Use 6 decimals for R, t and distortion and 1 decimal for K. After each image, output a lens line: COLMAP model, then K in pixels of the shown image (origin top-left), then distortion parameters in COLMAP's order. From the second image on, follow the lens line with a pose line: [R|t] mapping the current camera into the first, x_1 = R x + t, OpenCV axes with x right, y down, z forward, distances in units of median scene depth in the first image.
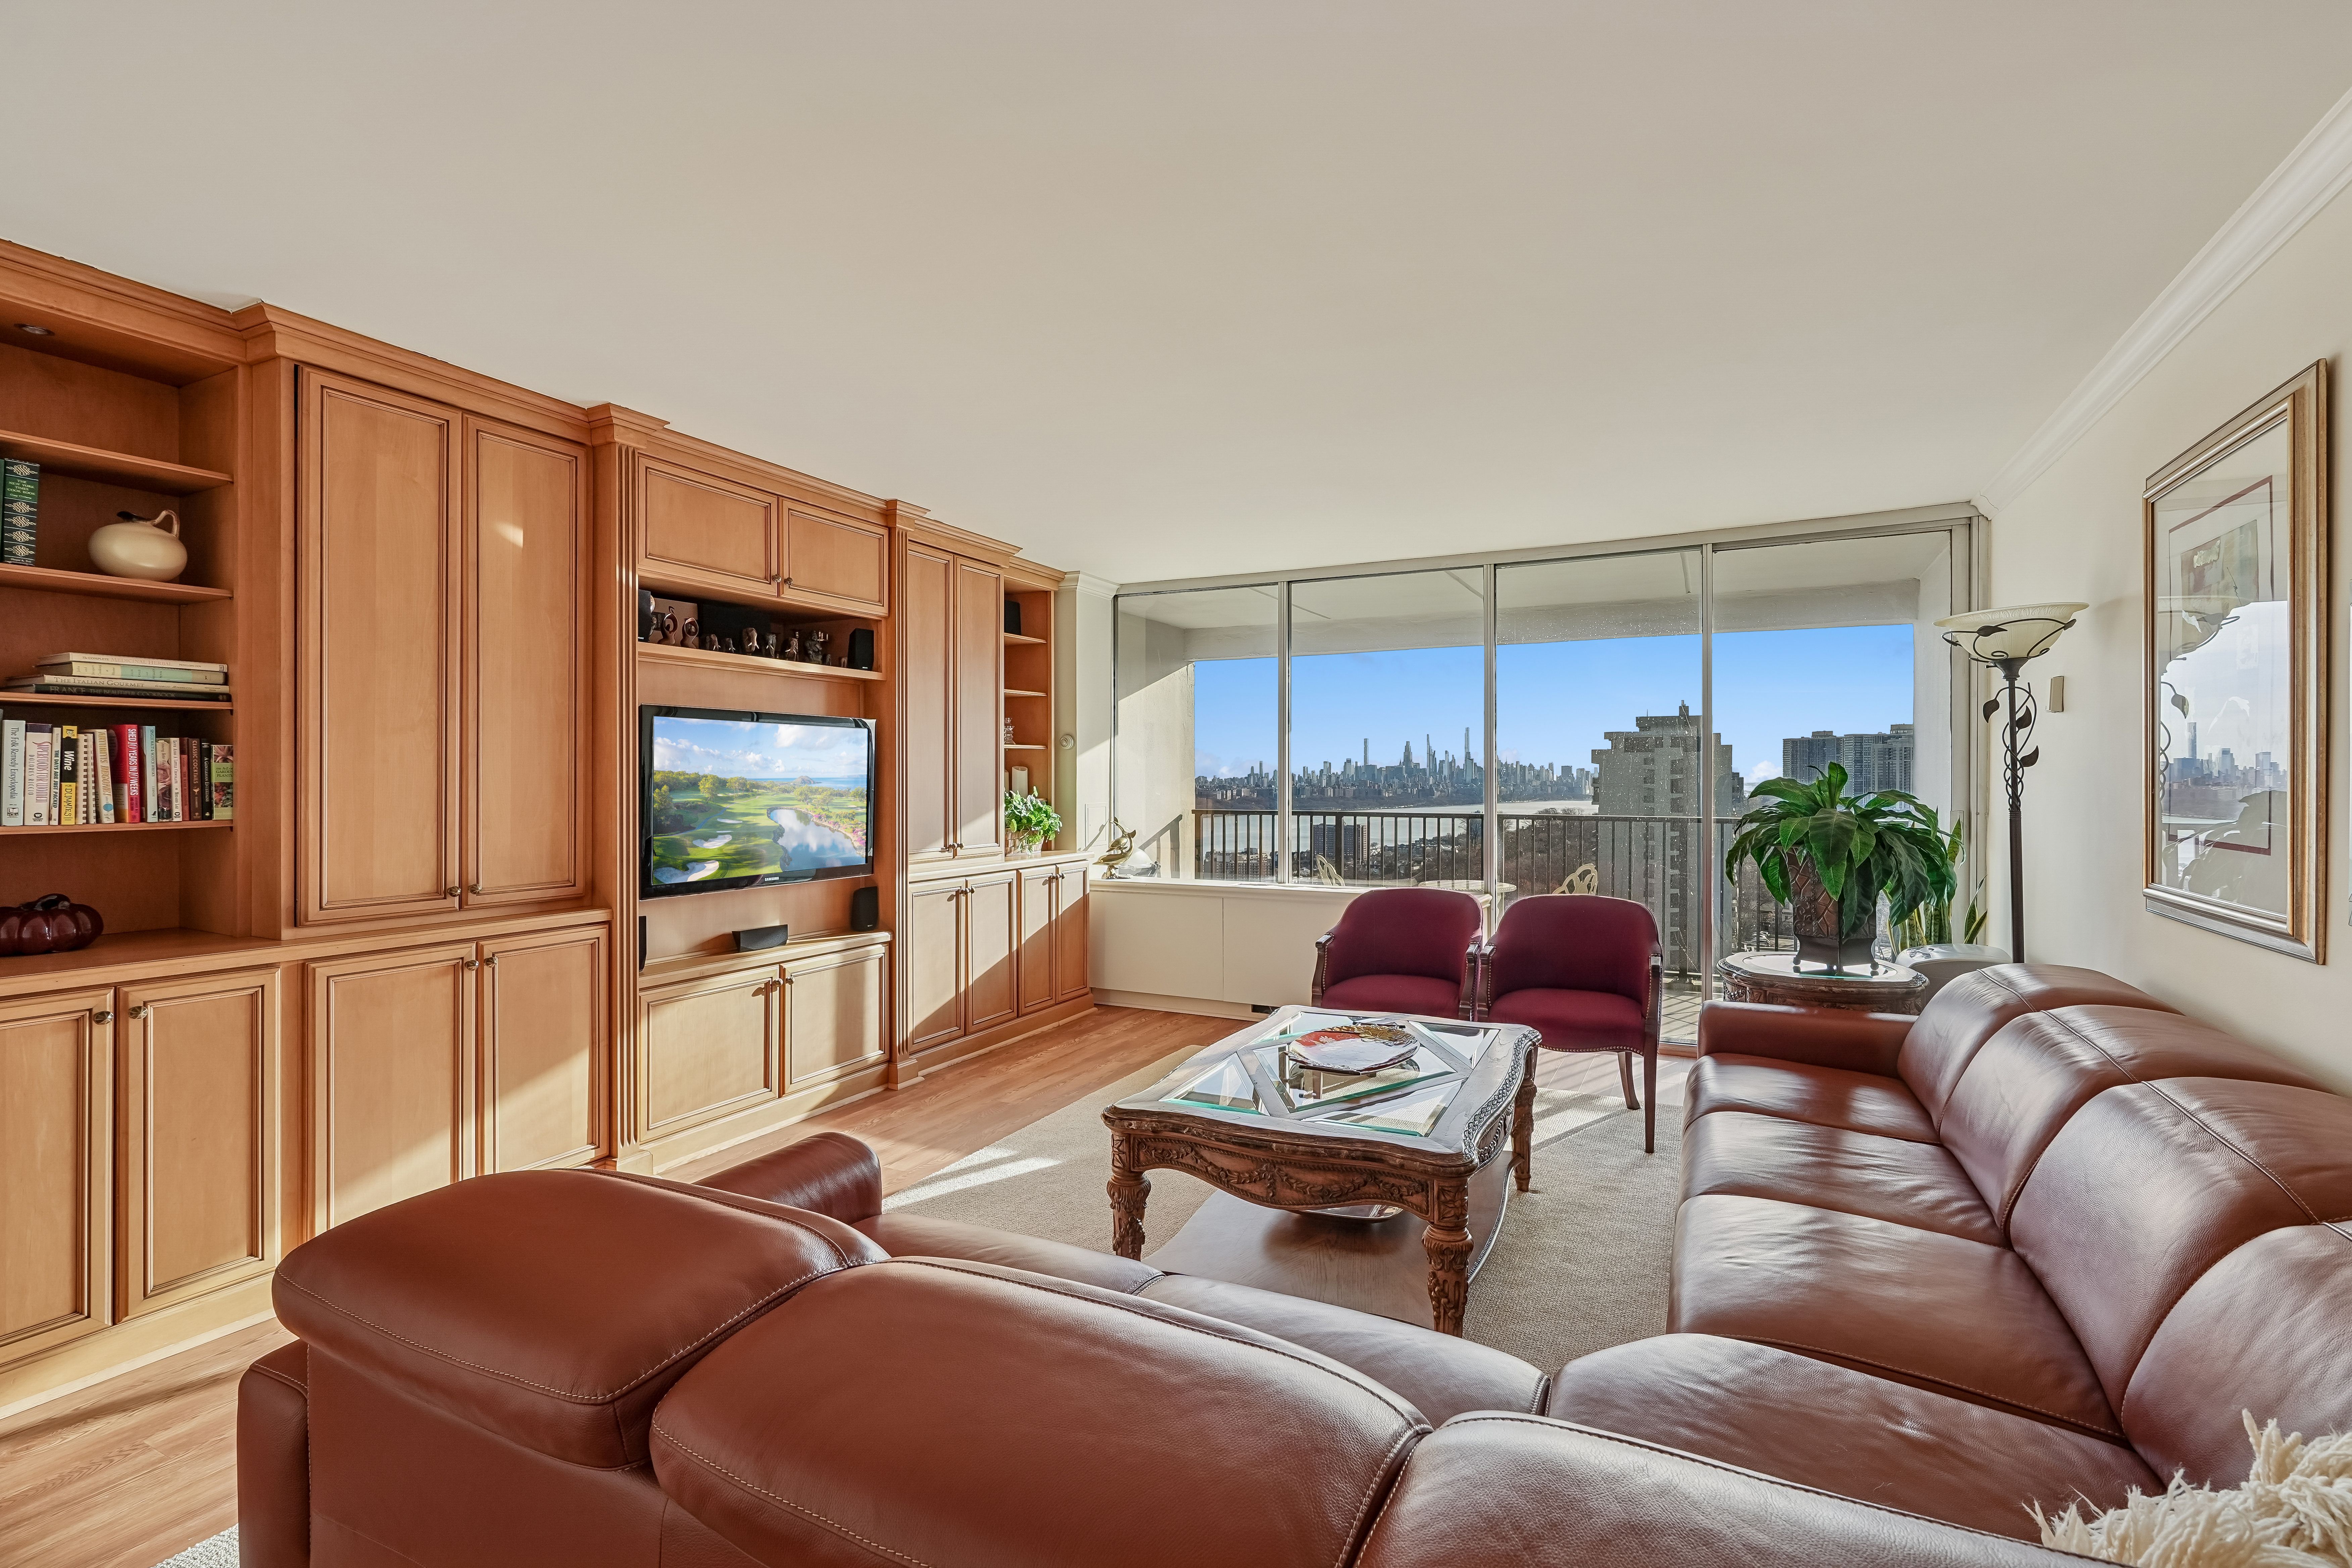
lens RADIAL K [[1052.6, 0, 1184.6], [0, 1052.6, 763.9], [0, 0, 1]] dist [-0.007099, 0.001330]
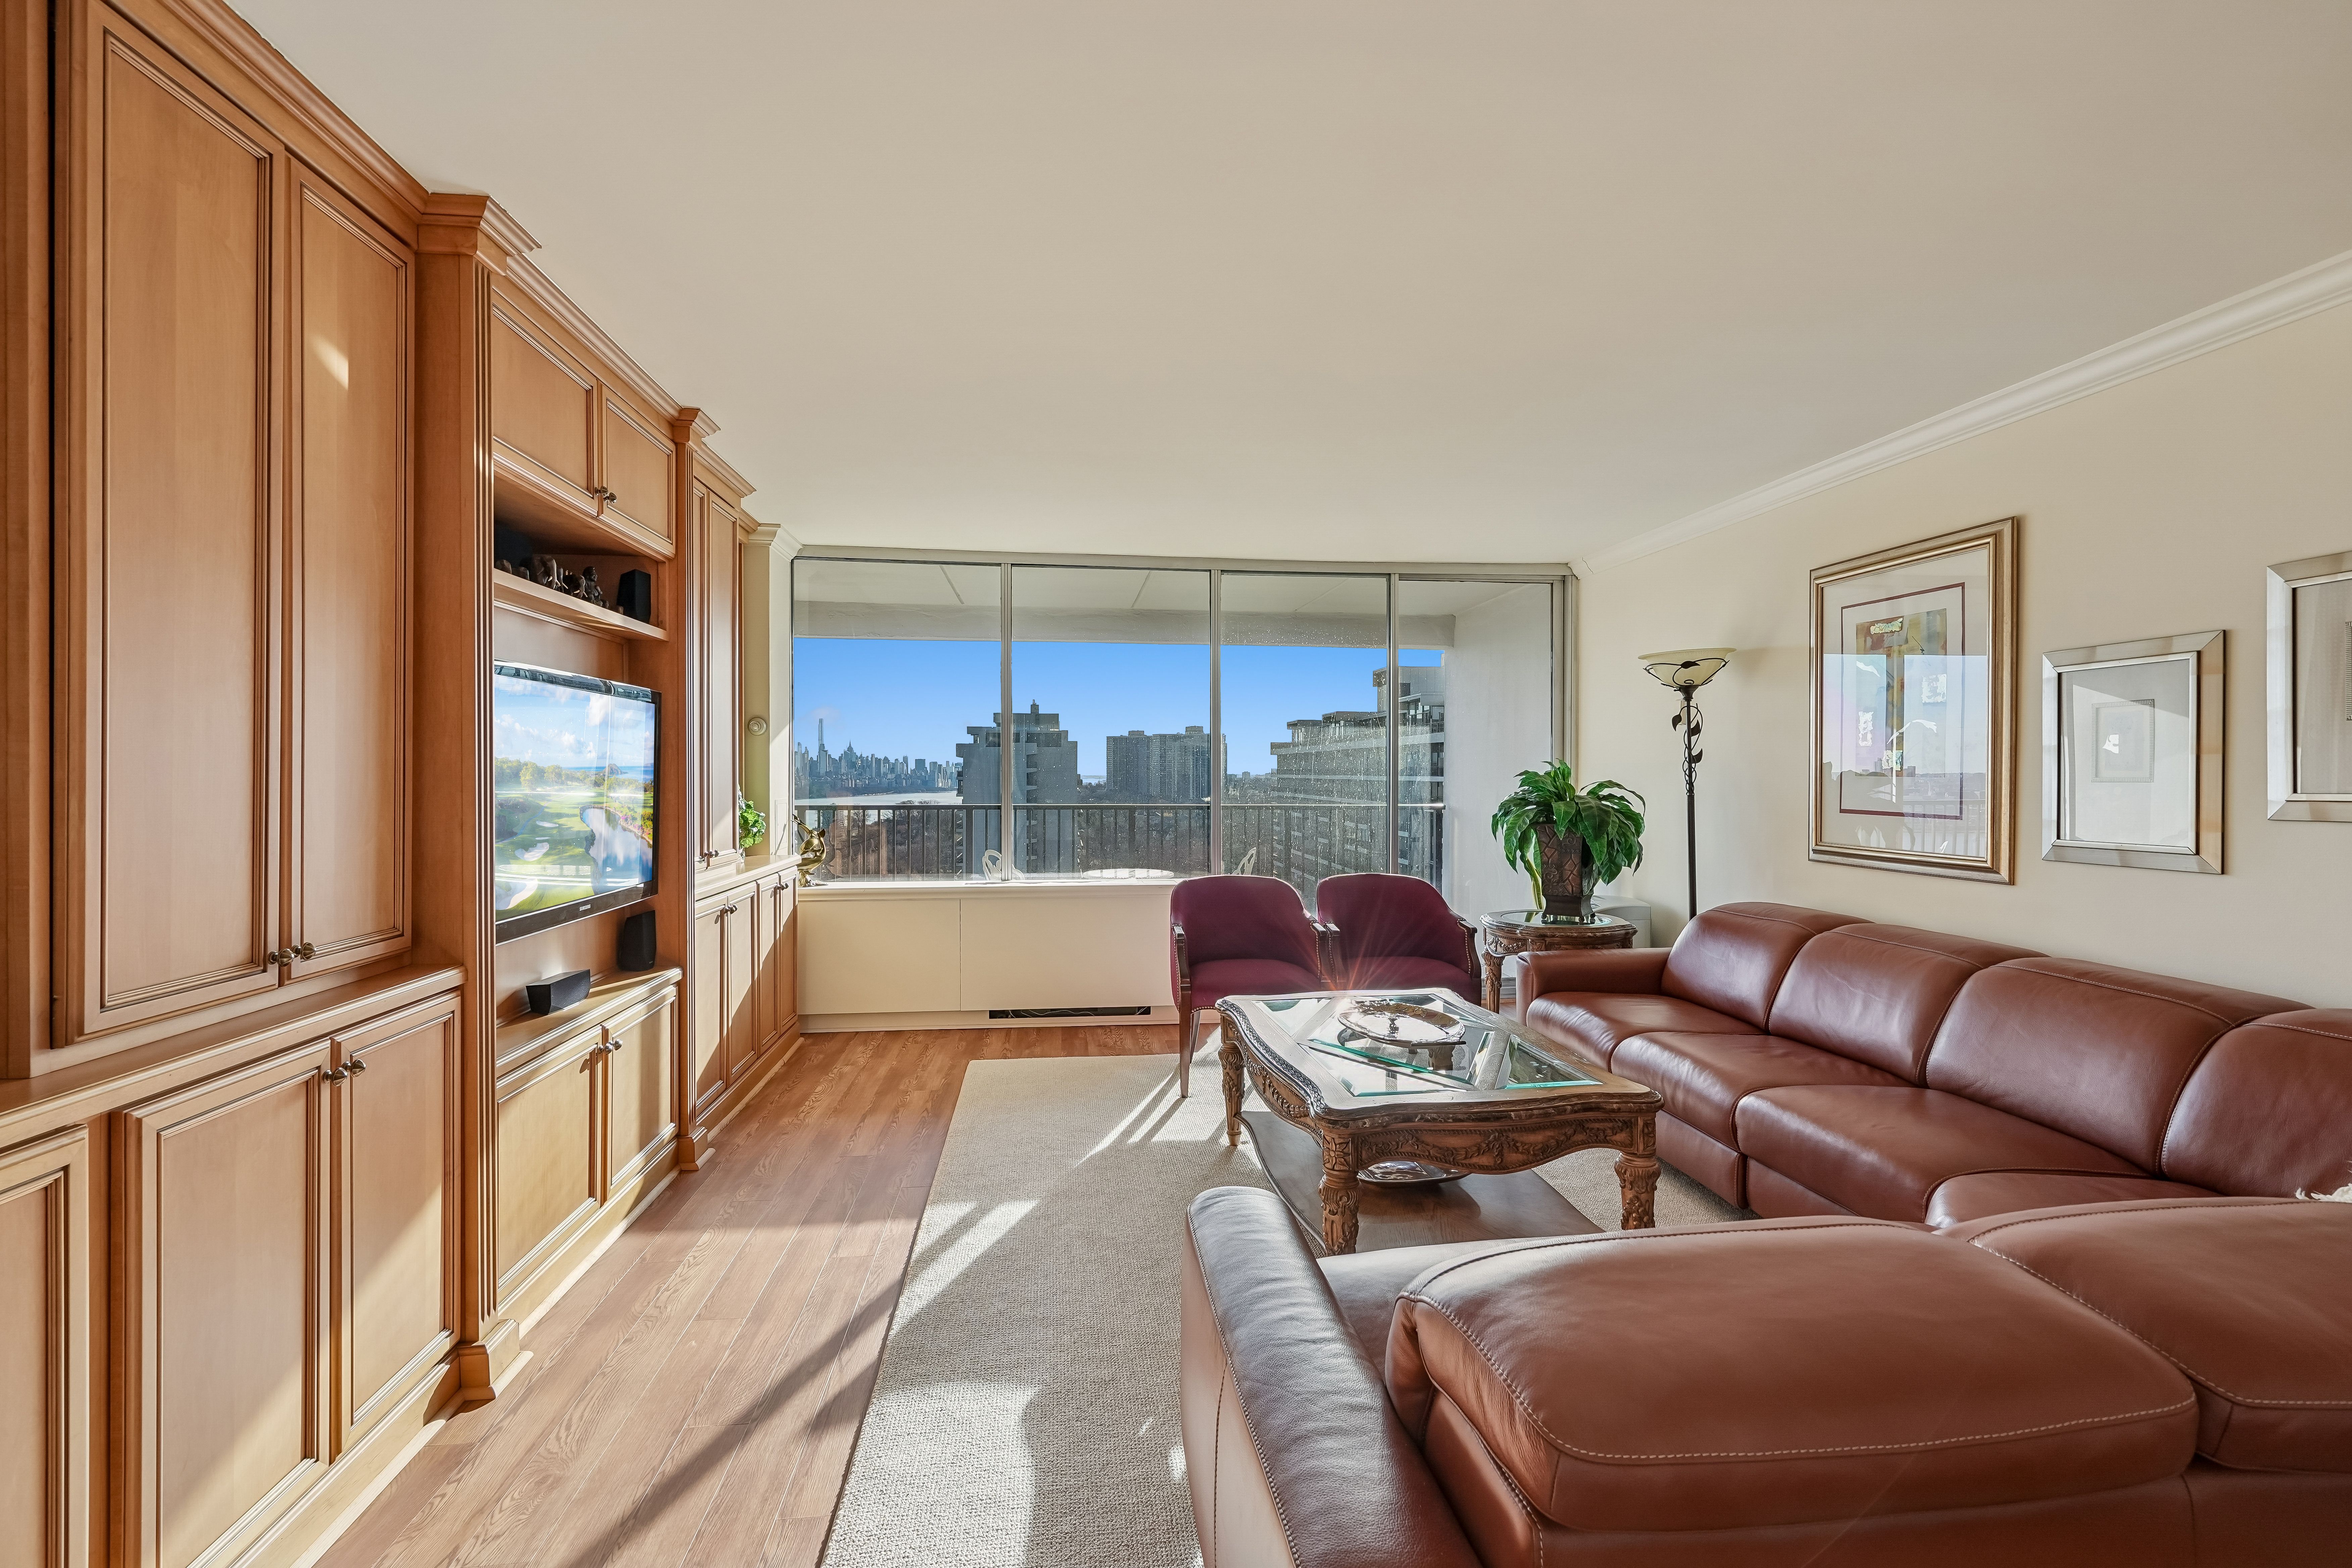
lens RADIAL K [[1061.7, 0, 1177.3], [0, 1061.7, 762.9], [0, 0, 1]] dist [-0.003339, 0.000442]
pose [[0.832826, 0.006675, 0.553494, -0.487251], [-0.010146, 0.999943, 0.003207, 0.004072], [-0.553442, -0.008287, 0.832847, 0.180563]]
